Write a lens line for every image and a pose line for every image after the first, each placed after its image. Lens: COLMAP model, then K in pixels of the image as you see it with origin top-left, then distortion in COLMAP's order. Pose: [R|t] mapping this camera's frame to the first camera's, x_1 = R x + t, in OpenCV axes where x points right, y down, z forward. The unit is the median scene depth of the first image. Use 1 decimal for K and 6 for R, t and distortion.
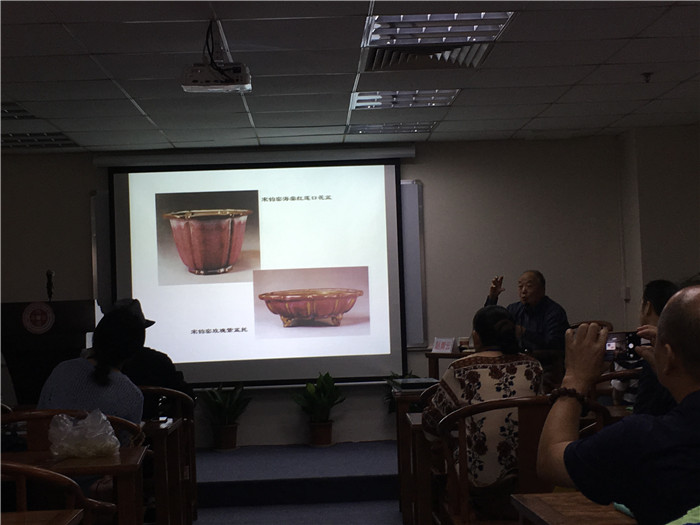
lens RADIAL K [[1217.6, 0, 349.1], [0, 1217.6, 258.6], [0, 0, 1]] dist [0.052755, 0.000000]
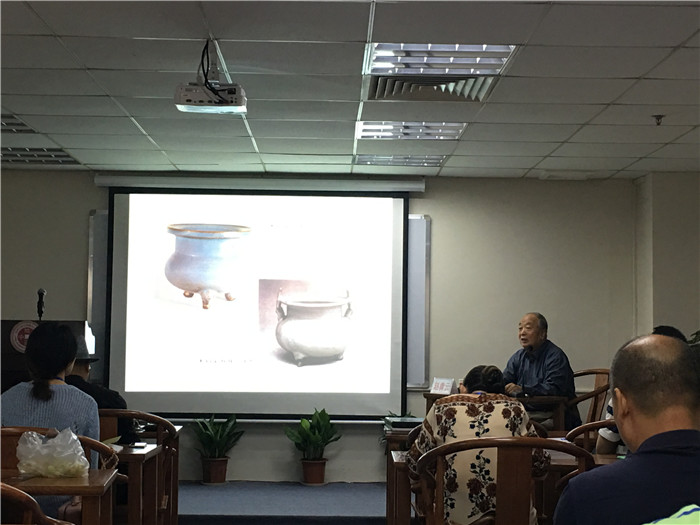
lens RADIAL K [[1267.3, 0, 355.7], [0, 1267.3, 266.8], [0, 0, 1]] dist [0.051888, 0.000000]
pose [[0.998734, 0.048437, -0.013567, 0.018499], [-0.048751, 0.998526, -0.023870, 0.003974], [0.012391, 0.024501, 0.999623, -0.011677]]
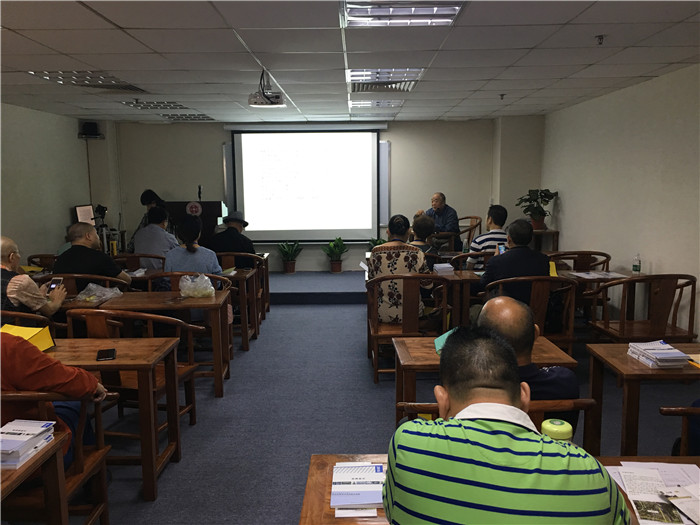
lens RADIAL K [[591.1, 0, 350.9], [0, 591.1, 264.8], [0, 0, 1]] dist [0.049265, -0.026979]
pose [[0.998926, 0.031572, -0.033916, 0.041038], [-0.025077, 0.983846, 0.177251, -0.041623], [0.038965, -0.176210, 0.983581, 0.028375]]
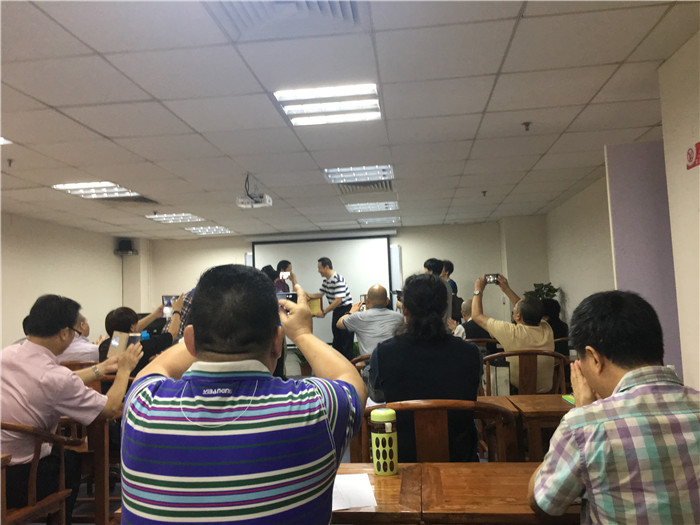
lens RADIAL K [[591.1, 0, 353.3], [0, 591.1, 261.7], [0, 0, 1]] dist [0.049265, -0.026979]
pose [[0.991143, -0.015551, -0.131884, 0.131694], [0.010896, 0.999295, -0.035939, -0.001536], [0.132350, 0.034184, 0.990613, -0.002023]]
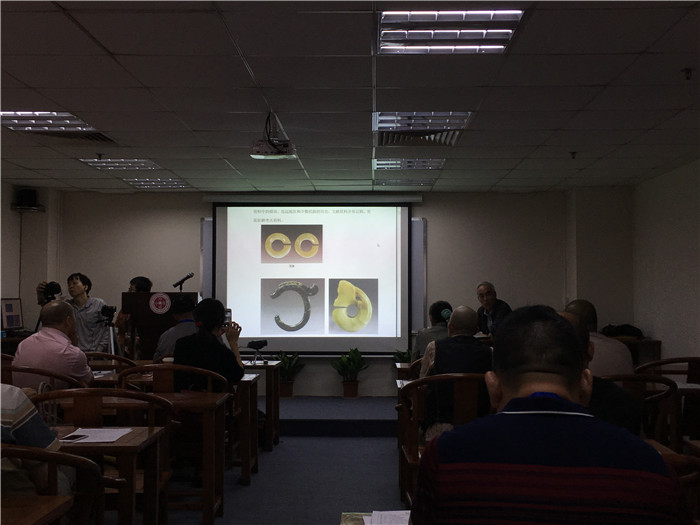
lens RADIAL K [[868.6, 0, 350.1], [0, 868.6, 259.8], [0, 0, 1]] dist [0.051469, 0.000000]
pose [[0.997752, 0.035322, -0.056947, 0.034963], [-0.035723, 0.999344, -0.006026, -0.006162], [0.056697, 0.008046, 0.998359, -0.045158]]
